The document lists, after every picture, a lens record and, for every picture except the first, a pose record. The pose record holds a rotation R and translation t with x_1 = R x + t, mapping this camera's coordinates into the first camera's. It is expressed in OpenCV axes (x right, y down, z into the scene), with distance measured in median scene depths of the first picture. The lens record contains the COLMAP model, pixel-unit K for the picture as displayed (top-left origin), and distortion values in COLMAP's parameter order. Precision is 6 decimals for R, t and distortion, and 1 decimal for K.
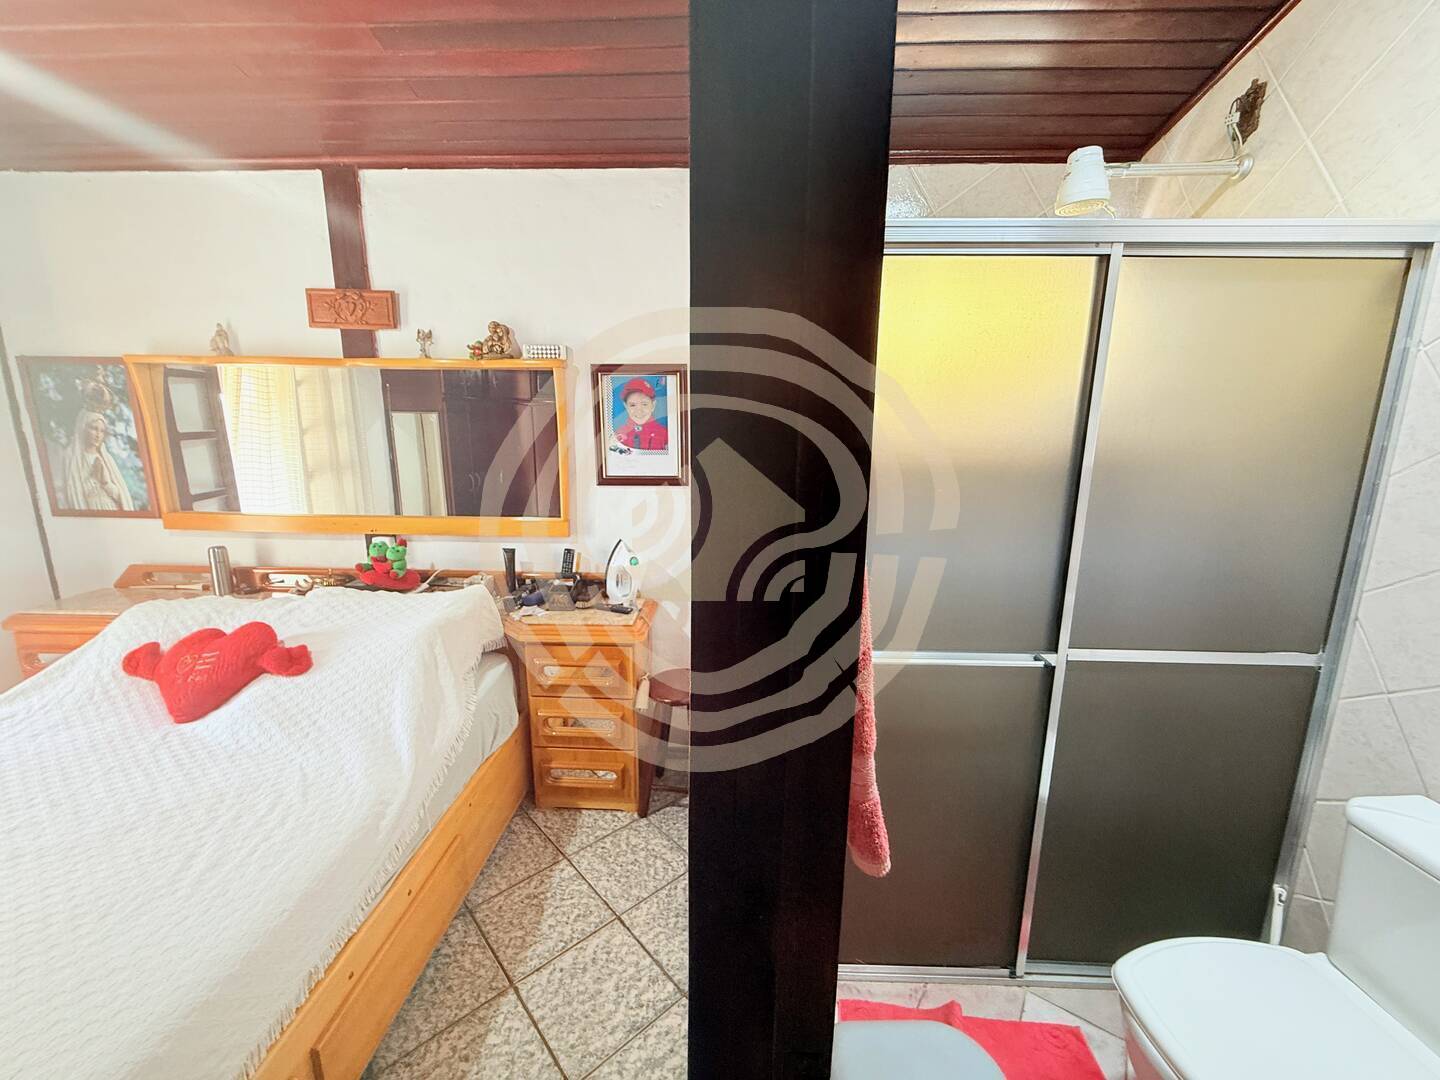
lens RADIAL K [[584.7, 0, 720.0], [0, 584.7, 540.0], [0, 0, 1]] dist [0.002080, 0.000186]
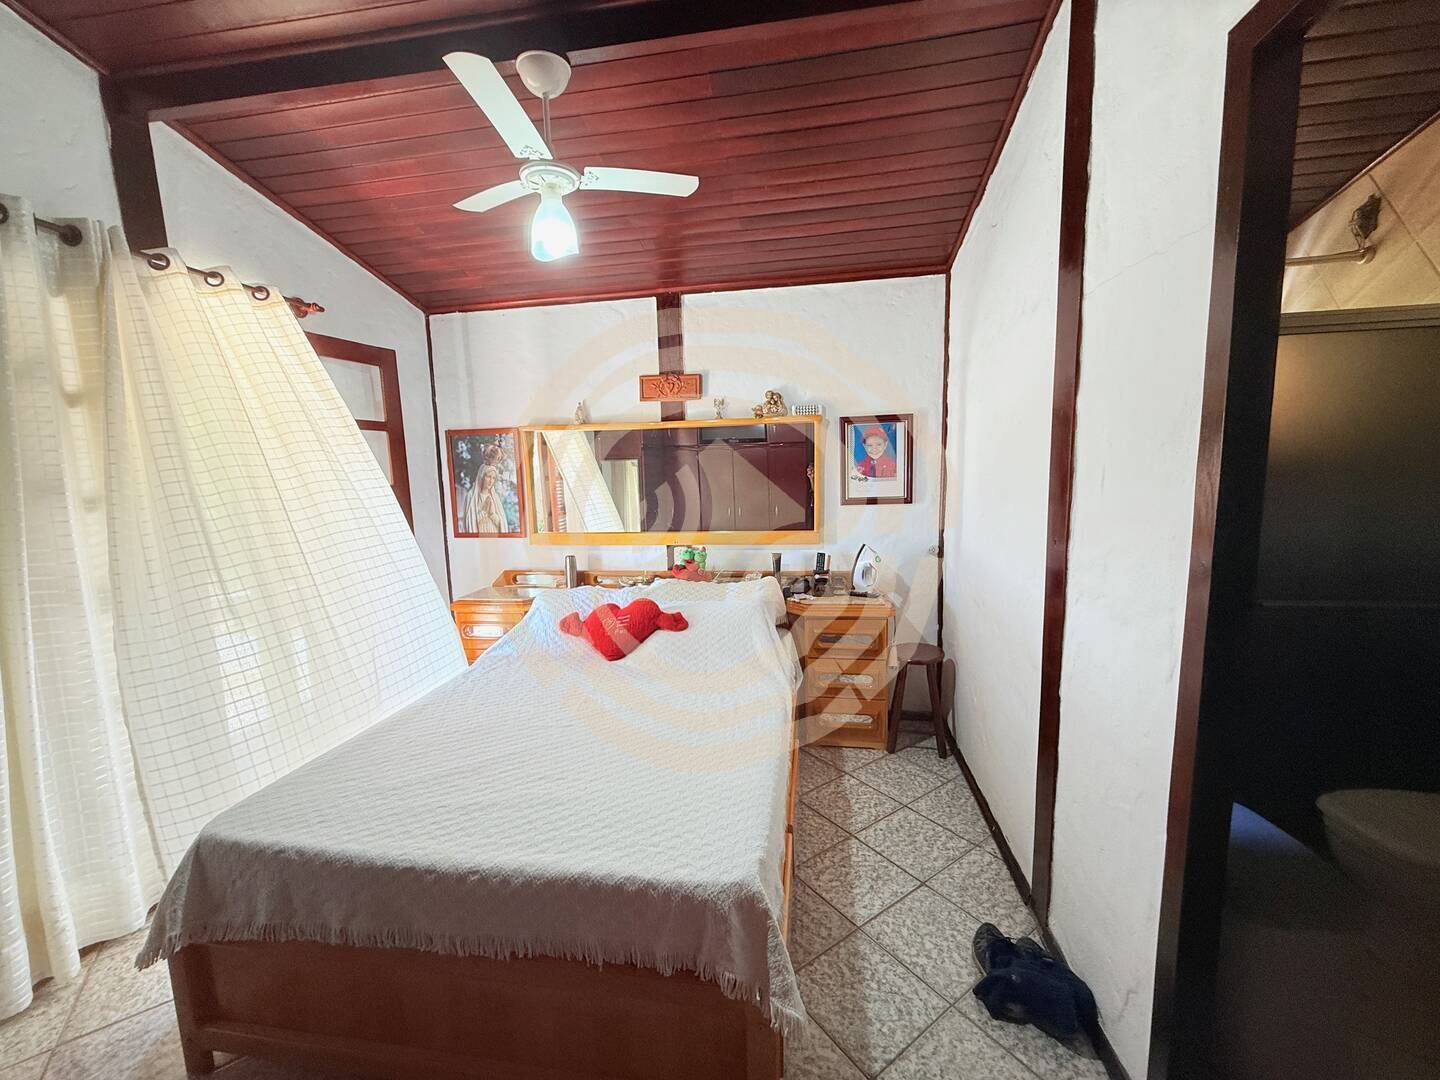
lens RADIAL K [[584.7, 0, 720.0], [0, 584.7, 540.0], [0, 0, 1]] dist [0.002080, 0.000186]
pose [[0.991000, -0.020464, -0.132291, -0.336586], [0.011139, 0.997425, -0.070852, 0.085309], [0.133401, 0.068740, 0.988675, -0.392078]]
